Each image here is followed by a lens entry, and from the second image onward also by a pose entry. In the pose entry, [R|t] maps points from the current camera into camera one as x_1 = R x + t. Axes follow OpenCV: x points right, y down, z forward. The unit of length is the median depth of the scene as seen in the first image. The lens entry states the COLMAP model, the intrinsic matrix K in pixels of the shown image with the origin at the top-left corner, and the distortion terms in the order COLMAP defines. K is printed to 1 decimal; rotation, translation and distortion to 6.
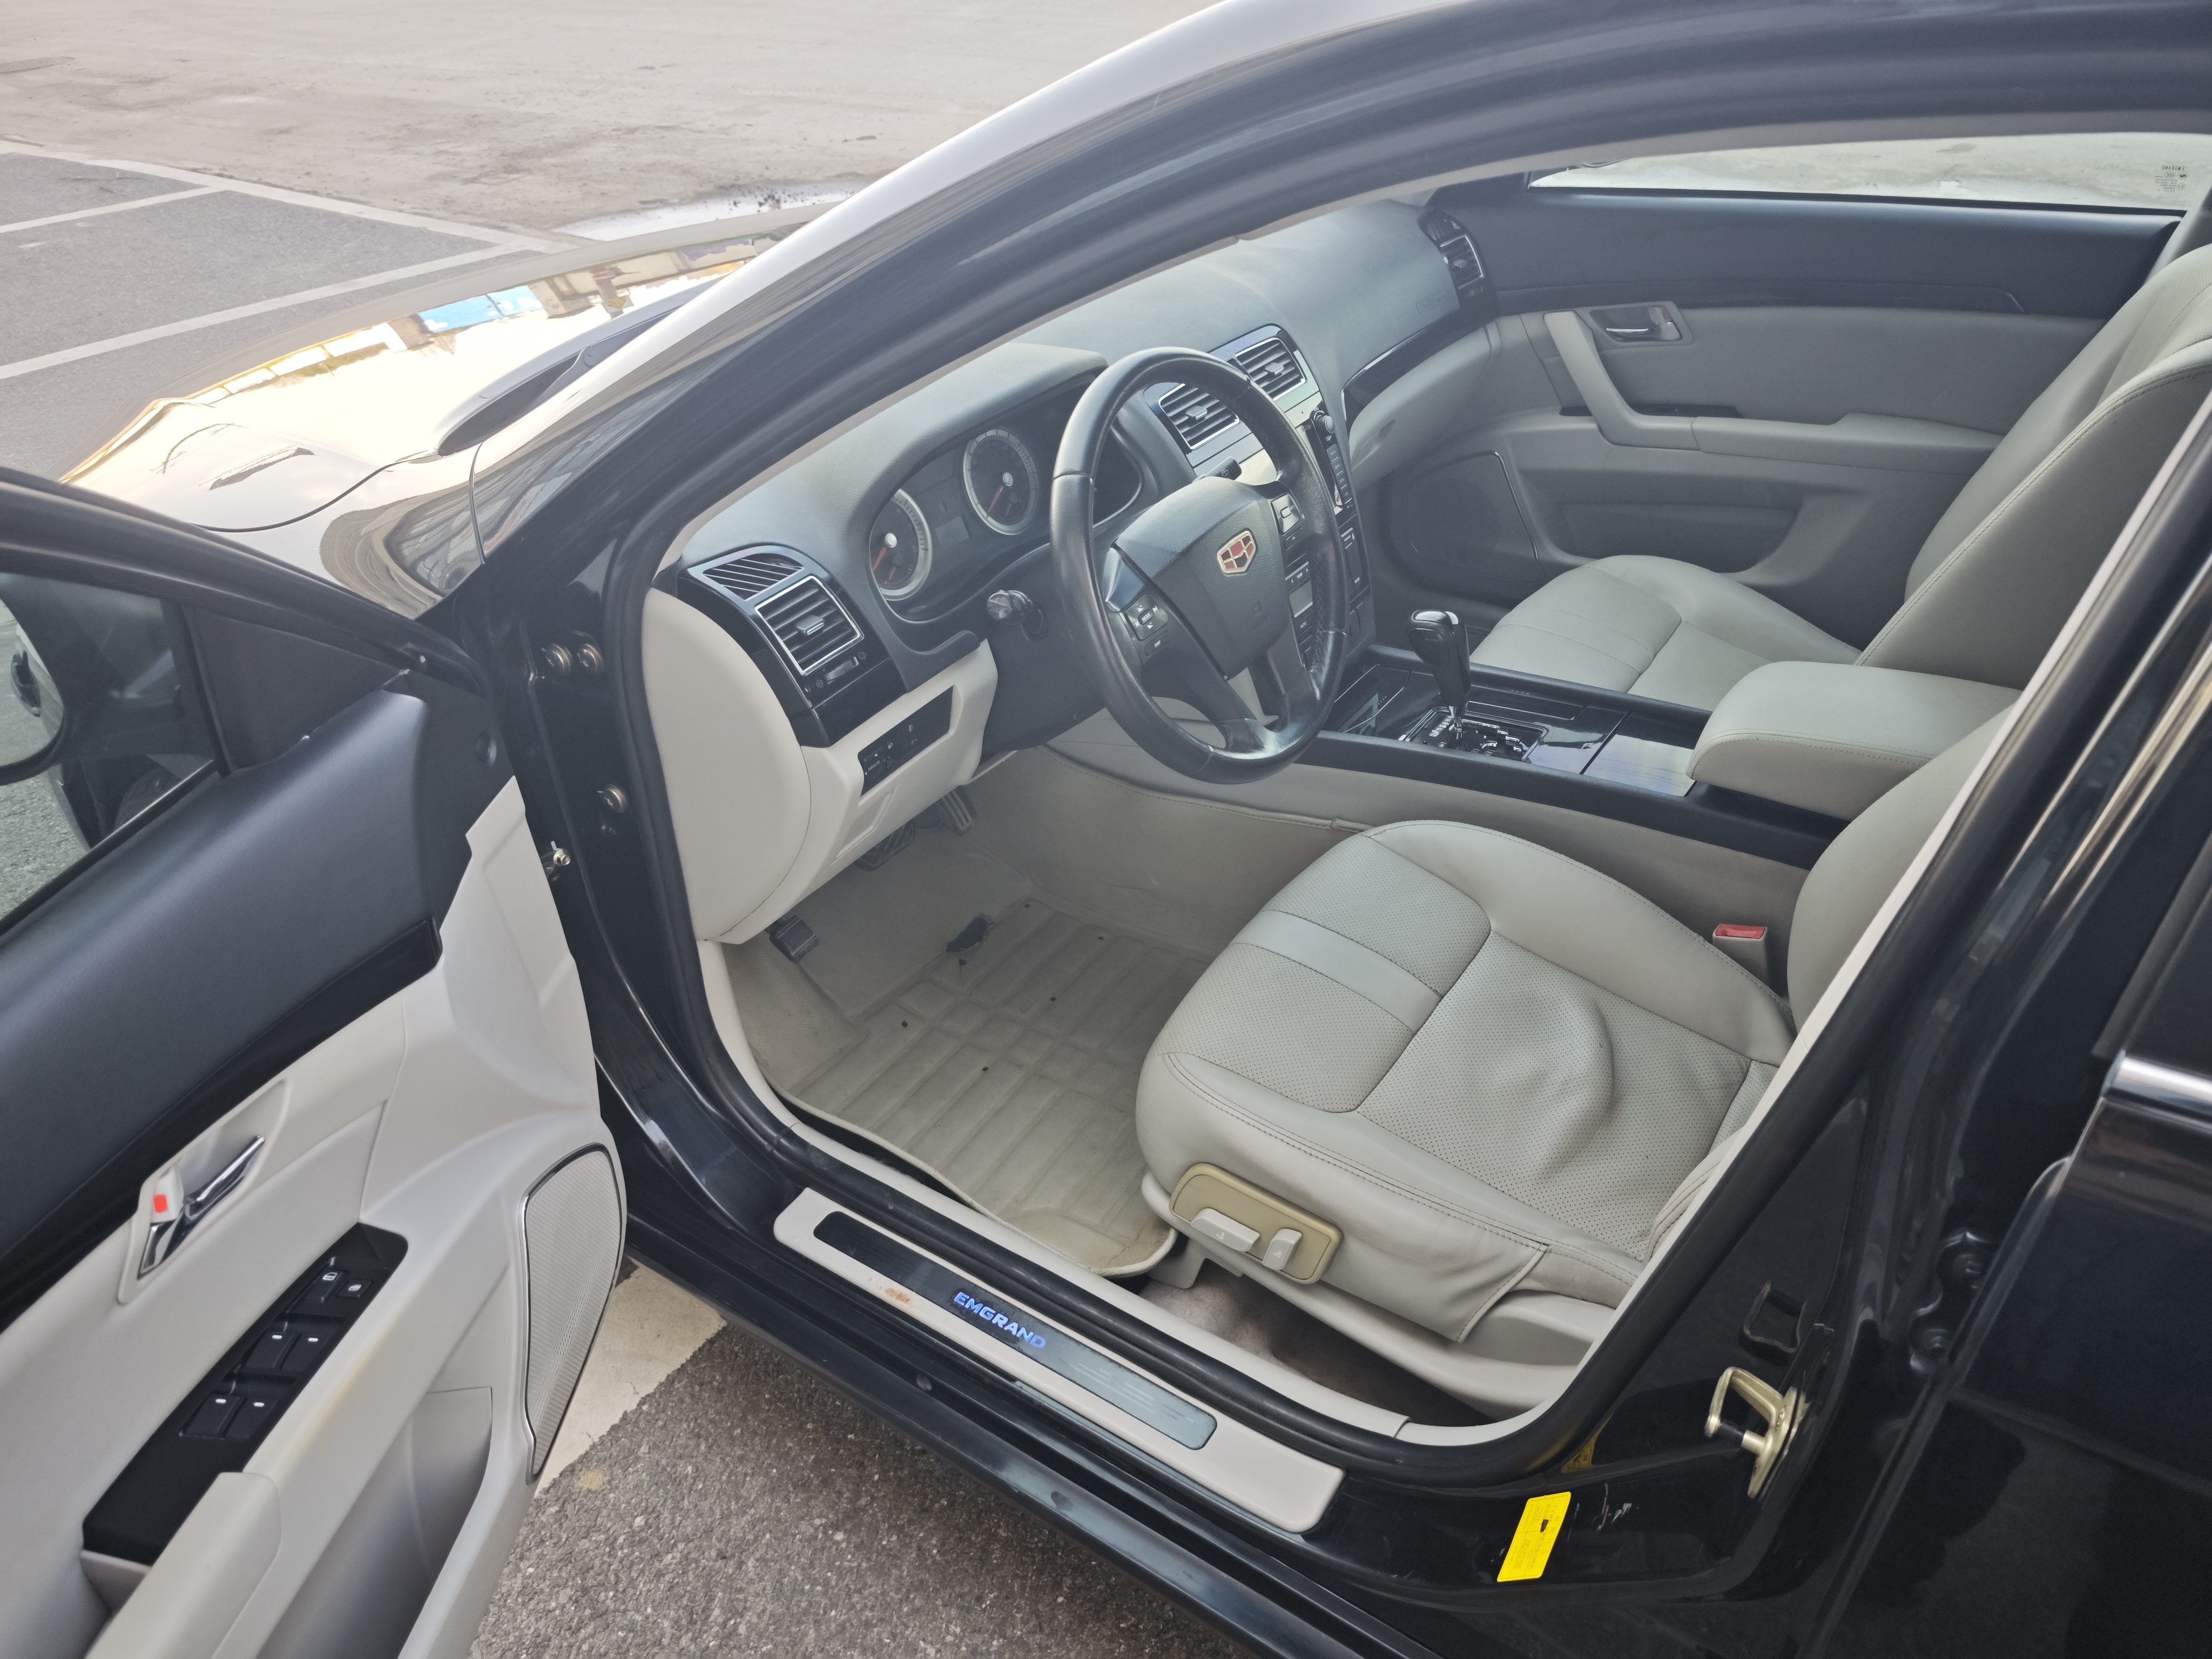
lens RADIAL K [[1510.2, 0, 1107.4], [0, 1510.2, 823.5], [0, 0, 1]] dist [0.014777, -0.019130]
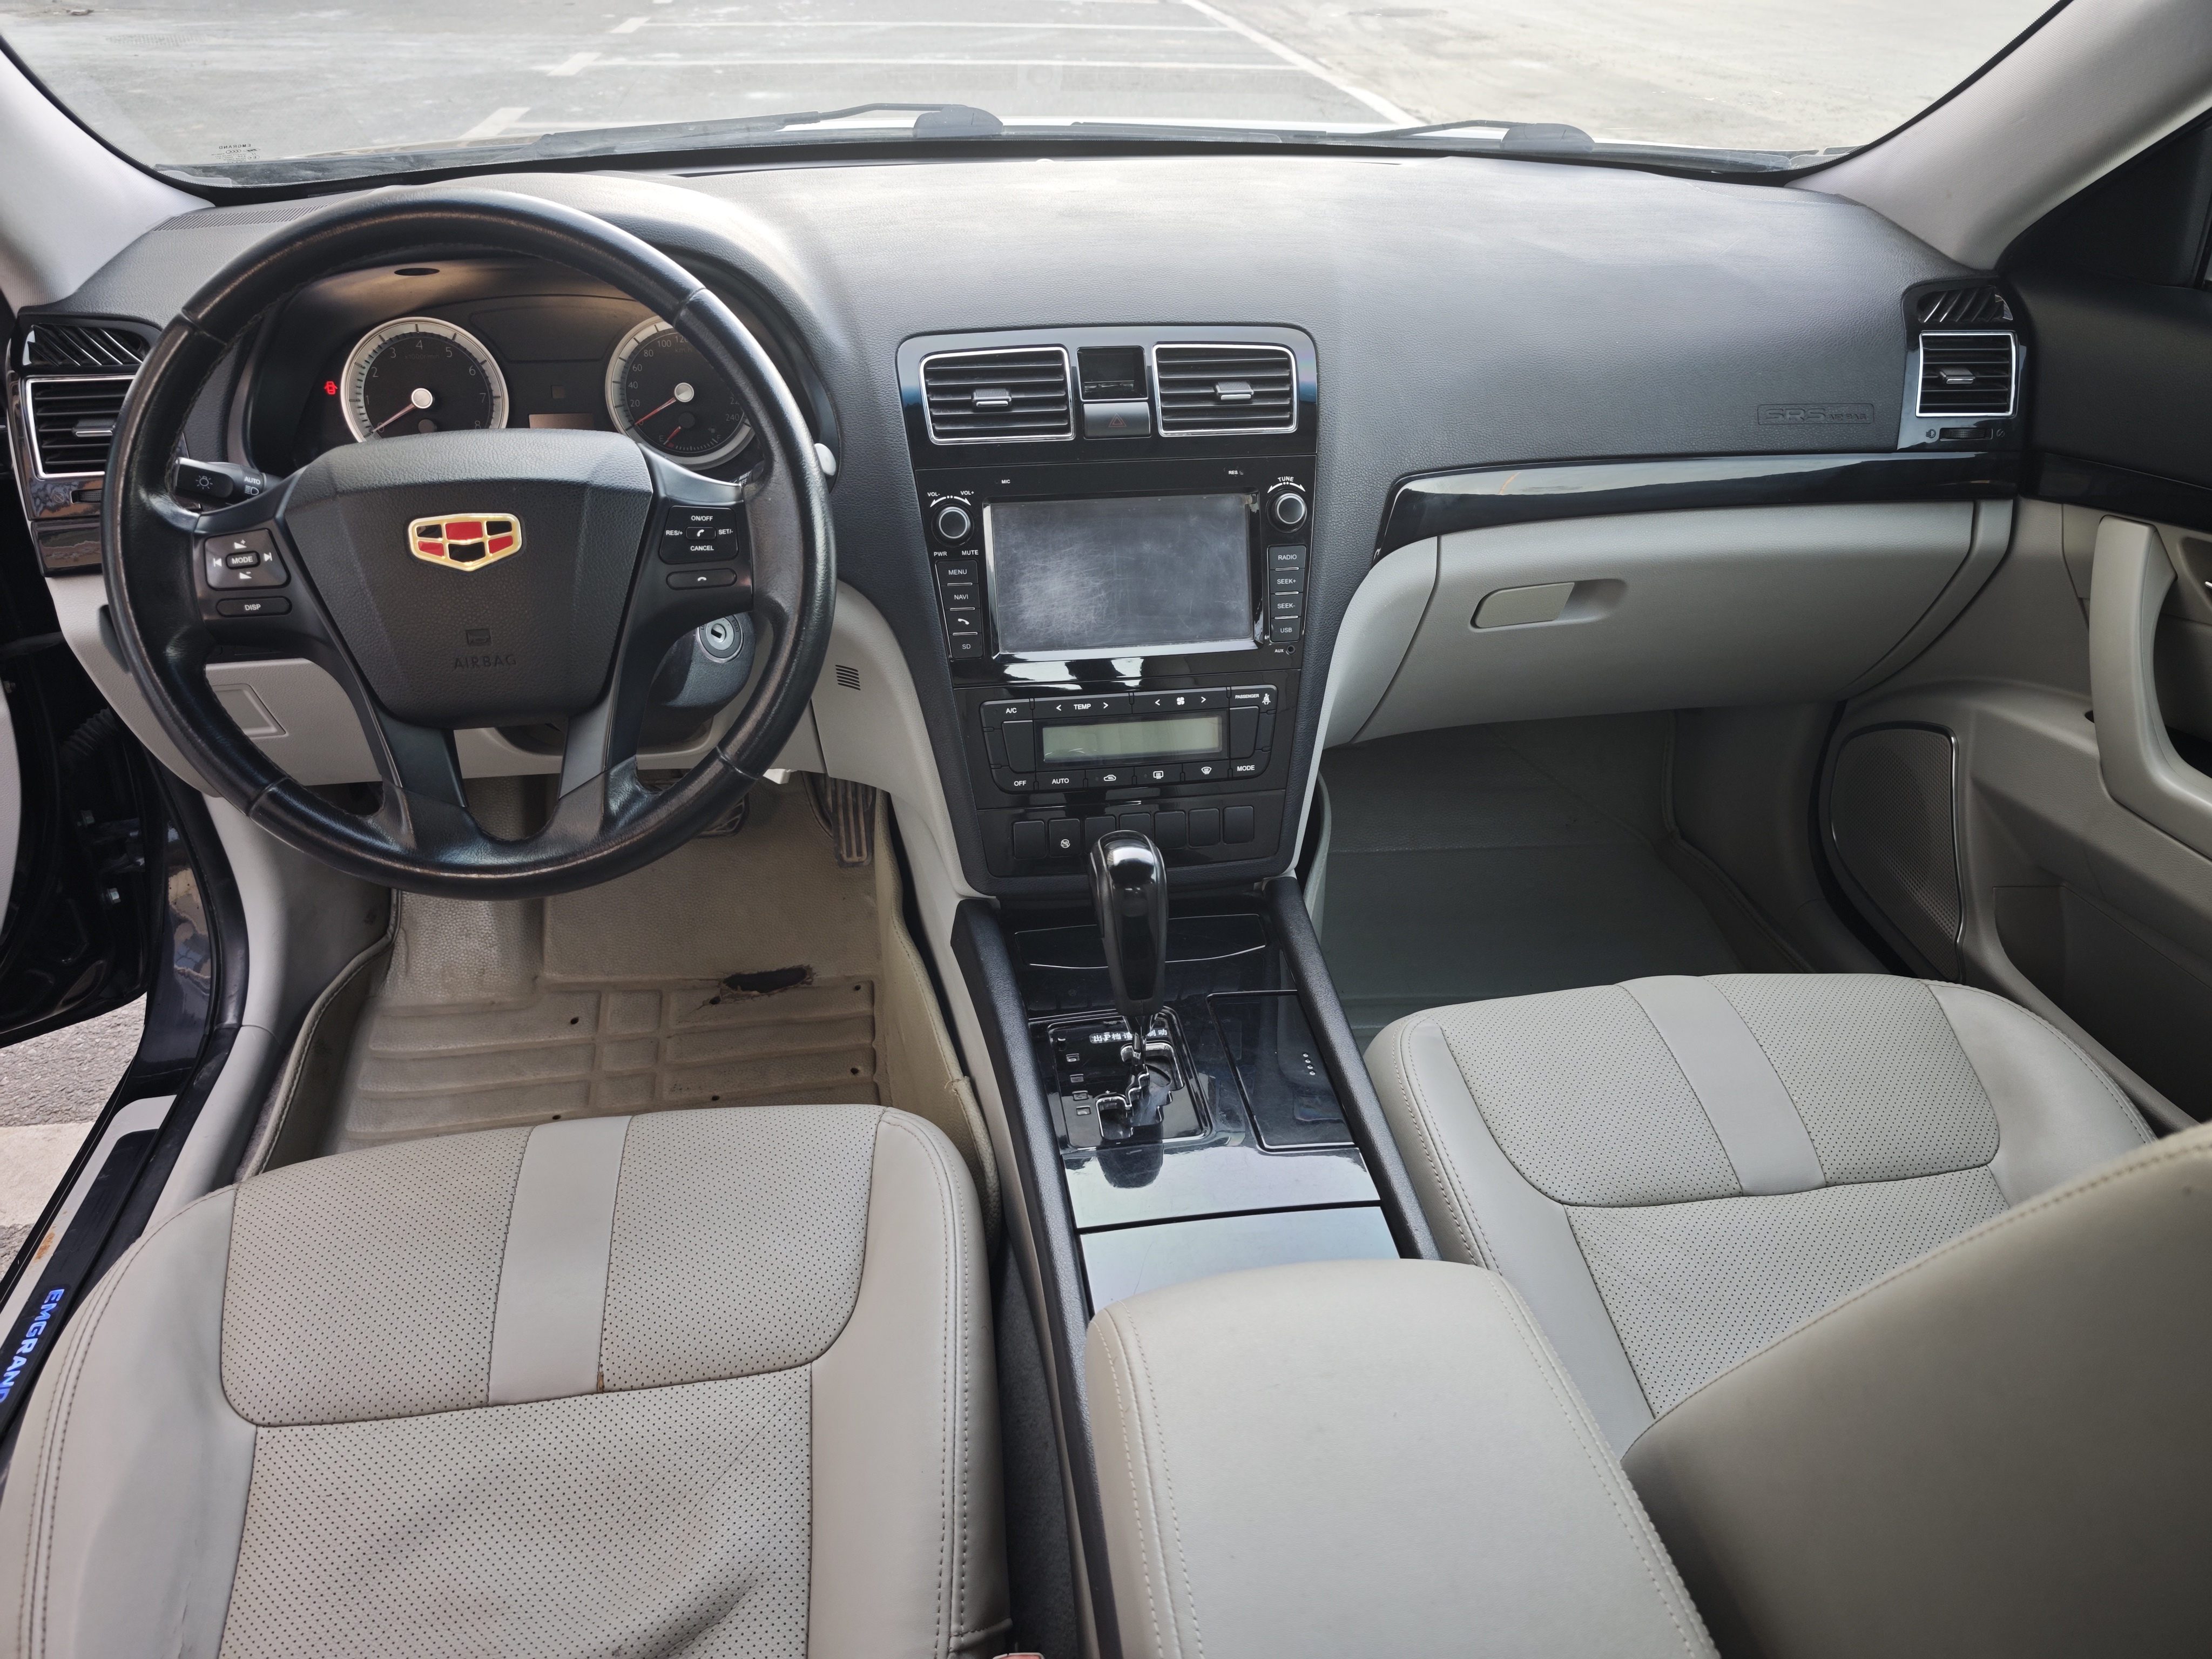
lens RADIAL K [[1510.2, 0, 1103.1], [0, 1510.2, 836.1], [0, 0, 1]] dist [0.014777, -0.019130]
pose [[0.682335, 0.439291, -0.584330, 0.447994], [-0.441864, 0.884611, 0.149063, -0.184408], [0.582387, 0.156483, 0.797708, 0.450272]]
